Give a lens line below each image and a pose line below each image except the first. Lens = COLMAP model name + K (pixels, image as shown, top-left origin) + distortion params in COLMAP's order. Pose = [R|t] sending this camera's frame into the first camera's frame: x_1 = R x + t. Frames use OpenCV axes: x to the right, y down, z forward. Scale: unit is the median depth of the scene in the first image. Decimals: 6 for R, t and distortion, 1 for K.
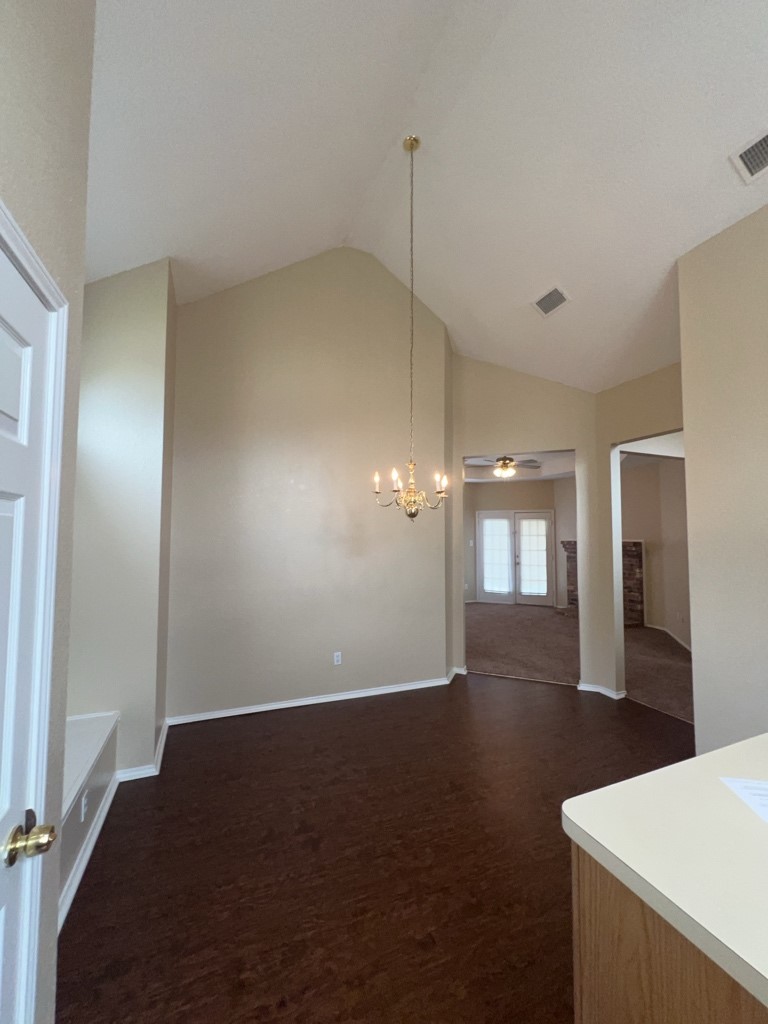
lens RADIAL K [[409.0, 0, 387.8], [0, 409.0, 511.3], [0, 0, 1]] dist [-0.001568, 0.000475]
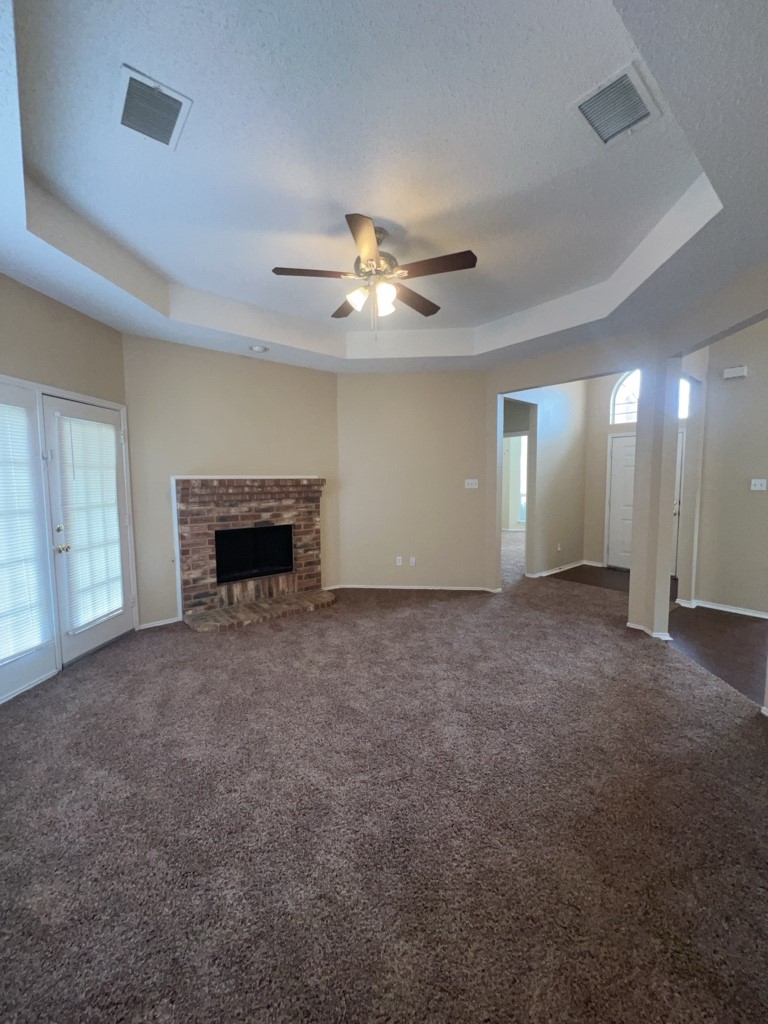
lens RADIAL K [[409.0, 0, 387.8], [0, 409.0, 511.3], [0, 0, 1]] dist [-0.001568, 0.000475]
pose [[-0.299199, -0.079023, 0.950913, -0.080925], [-0.053582, 0.996384, 0.065943, 0.061461], [-0.952685, -0.031222, -0.302352, 0.866285]]
